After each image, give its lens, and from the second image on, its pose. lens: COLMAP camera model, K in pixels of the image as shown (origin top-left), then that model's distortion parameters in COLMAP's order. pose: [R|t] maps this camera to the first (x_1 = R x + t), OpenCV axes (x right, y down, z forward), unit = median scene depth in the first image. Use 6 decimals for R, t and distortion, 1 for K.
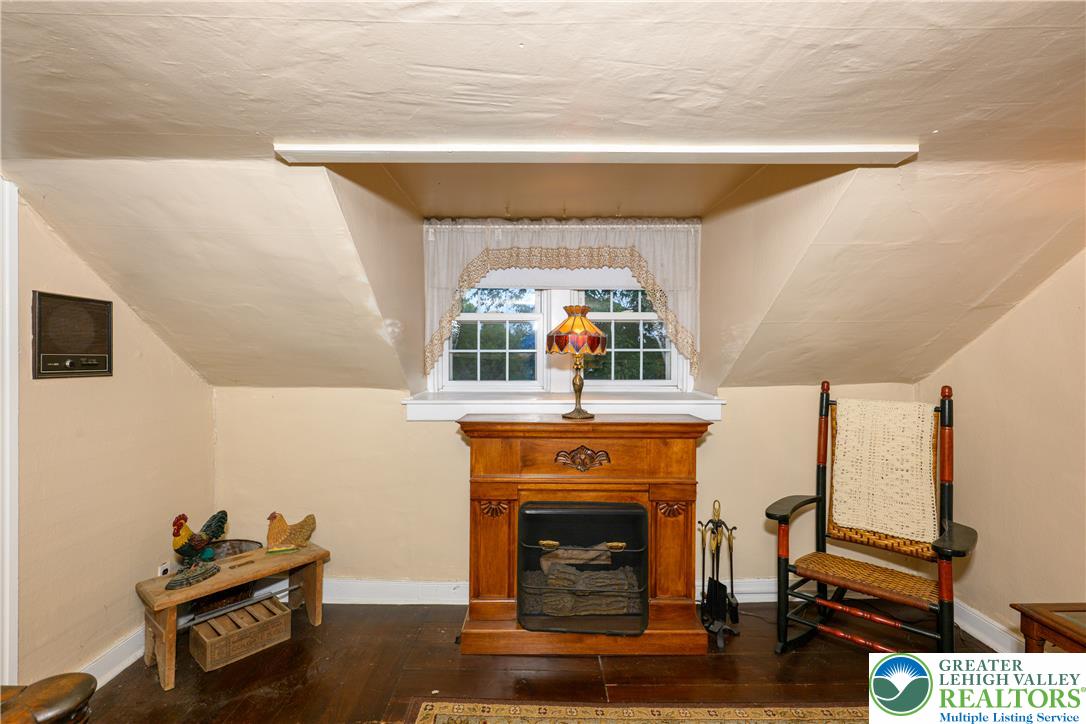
lens RADIAL K [[483.1, 0, 542.7], [0, 483.1, 362.4], [0, 0, 1]] dist [-0.002669, 0.000734]
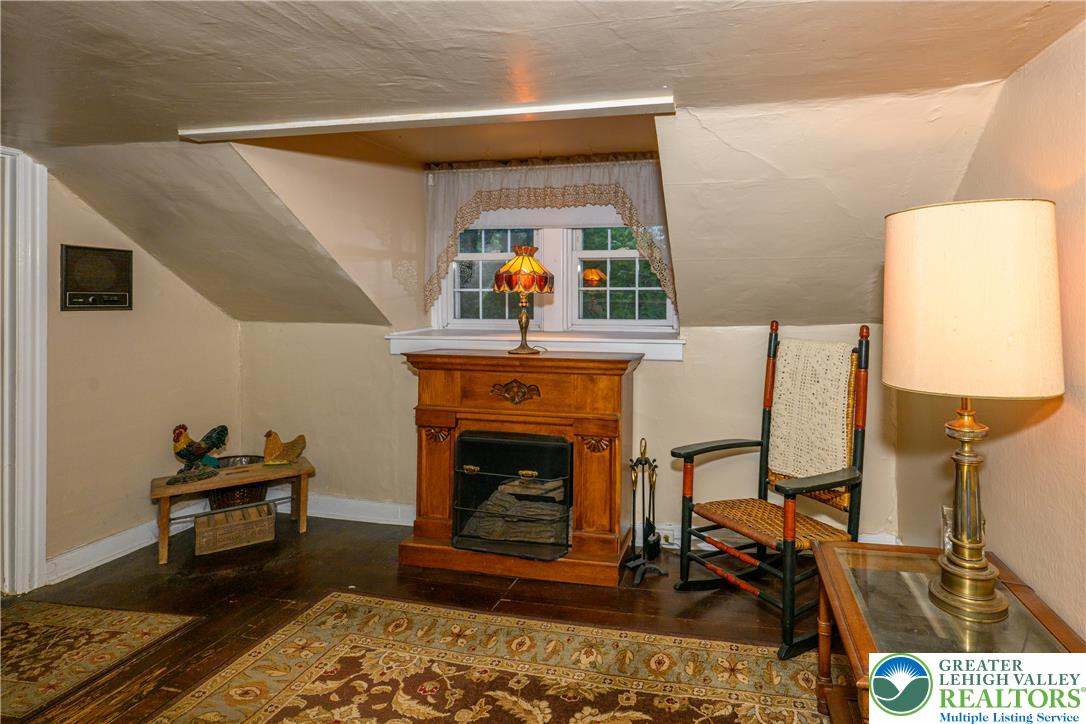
lens RADIAL K [[536.2, 0, 574.6], [0, 536.2, 302.1], [0, 0, 1]] dist [0.001126, 0.000791]
pose [[0.980420, 0.002604, -0.196901, 0.439926], [-0.003118, 0.999992, -0.002301, 0.006323], [0.196893, 0.002869, 0.980421, -0.118815]]
